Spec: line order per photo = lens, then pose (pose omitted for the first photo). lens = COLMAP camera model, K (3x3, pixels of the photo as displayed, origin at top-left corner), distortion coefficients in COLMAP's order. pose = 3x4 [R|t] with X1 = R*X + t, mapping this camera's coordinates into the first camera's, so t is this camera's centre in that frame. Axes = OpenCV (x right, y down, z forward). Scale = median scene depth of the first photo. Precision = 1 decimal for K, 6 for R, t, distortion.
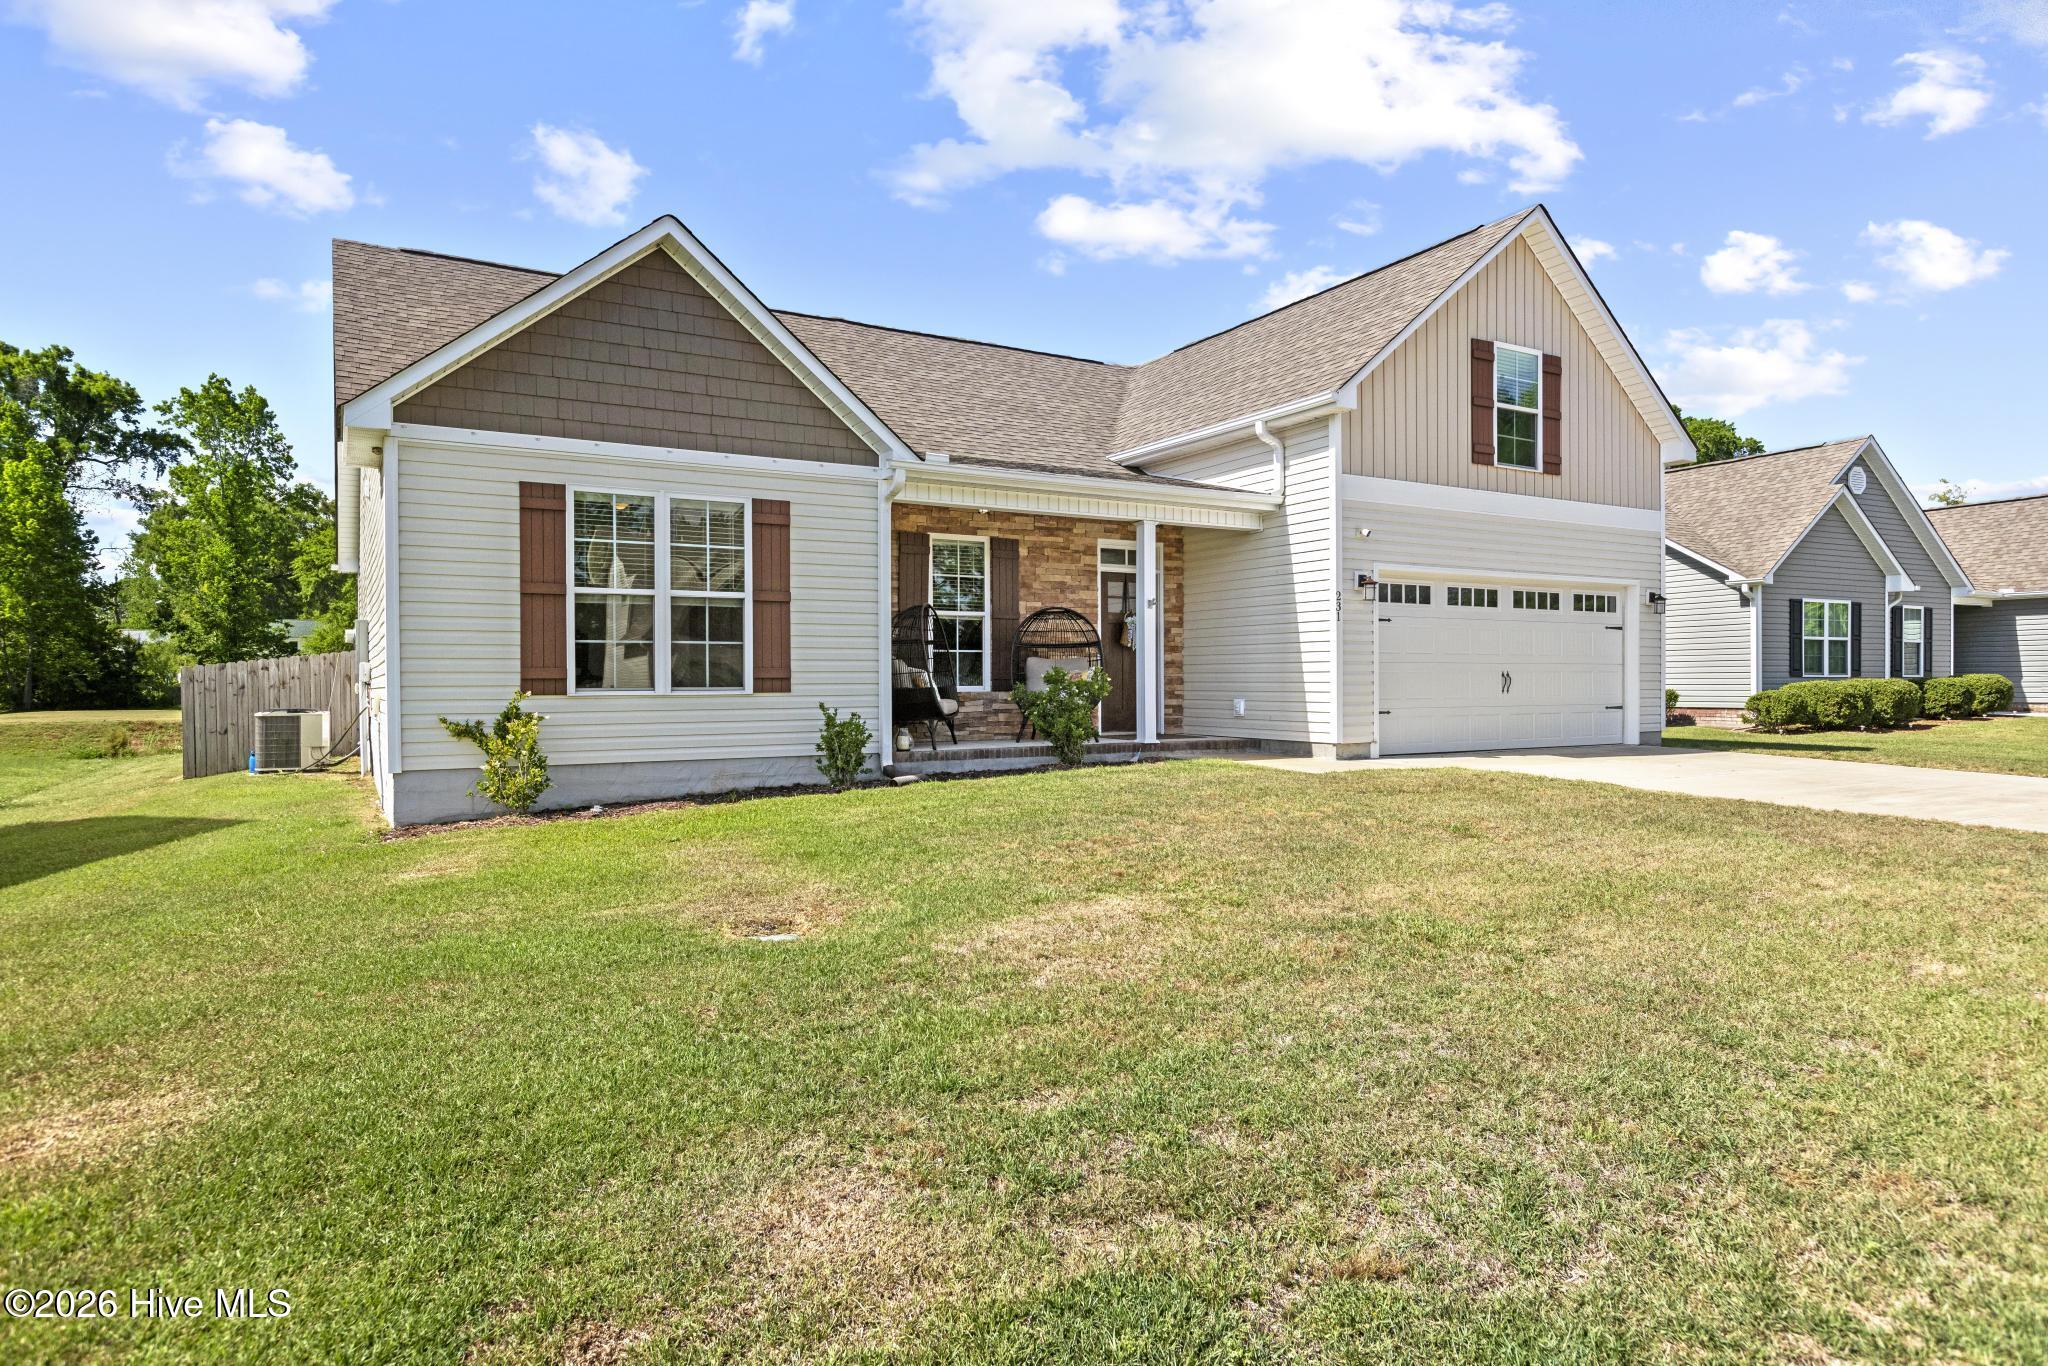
lens RADIAL K [[1171.8, 0, 1021.4], [0, 1171.8, 699.1], [0, 0, 1]] dist [0.005480, 0.000436]
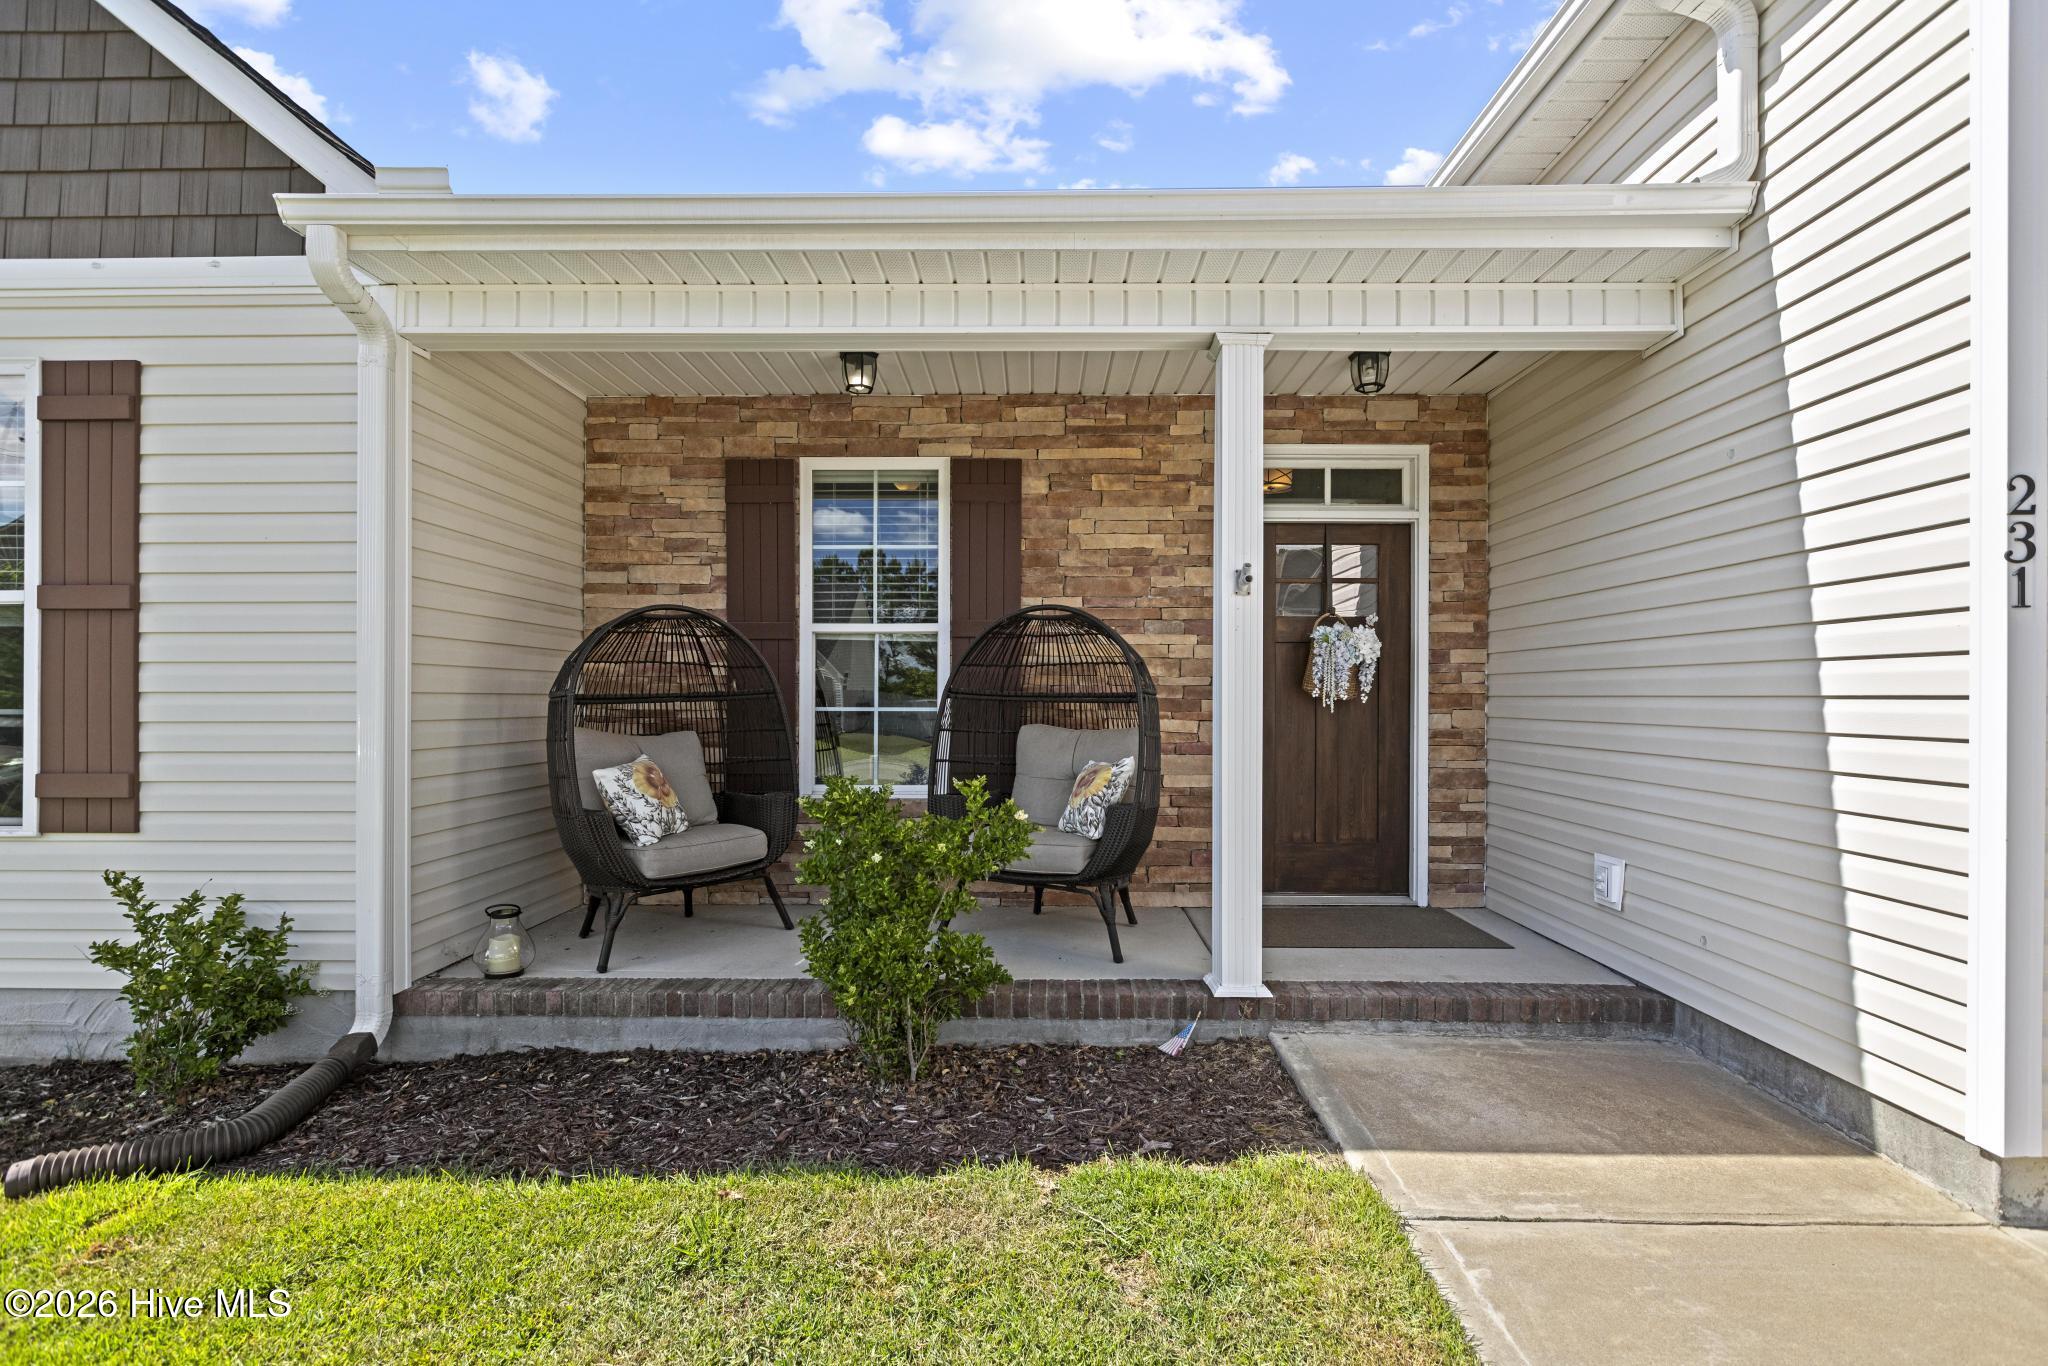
lens RADIAL K [[955.6, 0, 1024.0], [0, 955.6, 706.8], [0, 0, 1]] dist [-0.001269, -0.000090]
pose [[0.858058, 0.011249, -0.513430, 0.194000], [-0.013196, 0.999913, -0.000146, -0.043876], [0.513384, 0.006901, 0.858131, 0.720949]]
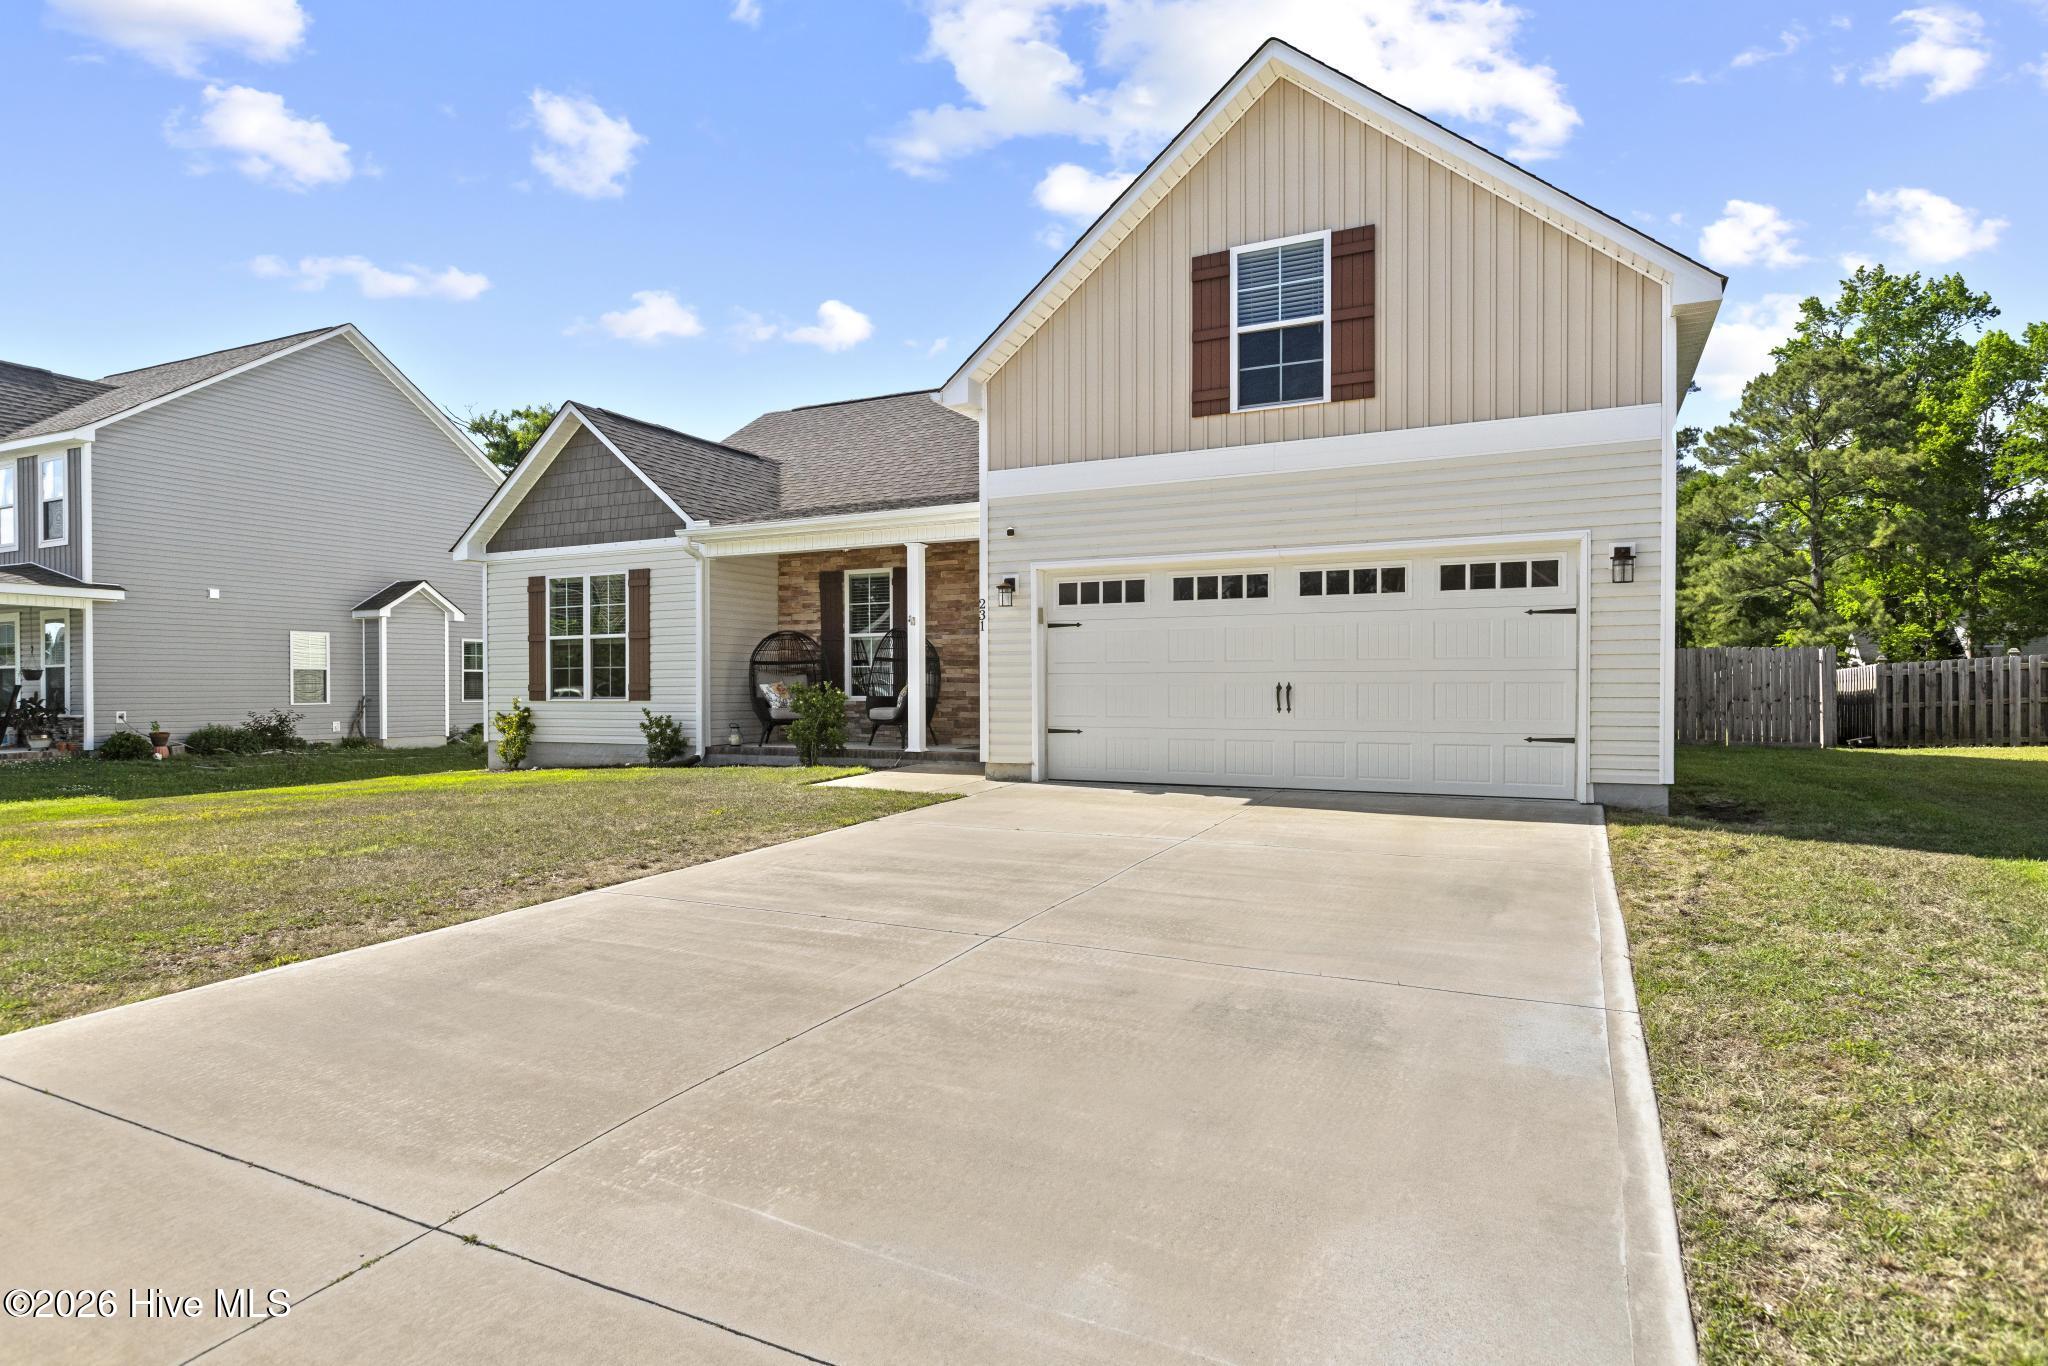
lens RADIAL K [[1107.7, 0, 1012.1], [0, 1107.7, 707.9], [0, 0, 1]] dist [0.008174, 0.000065]
pose [[0.542215, 0.018537, -0.840036, 0.988064], [-0.011228, 0.999827, 0.014816, -0.017954], [0.840165, 0.001399, 0.542329, 0.522316]]
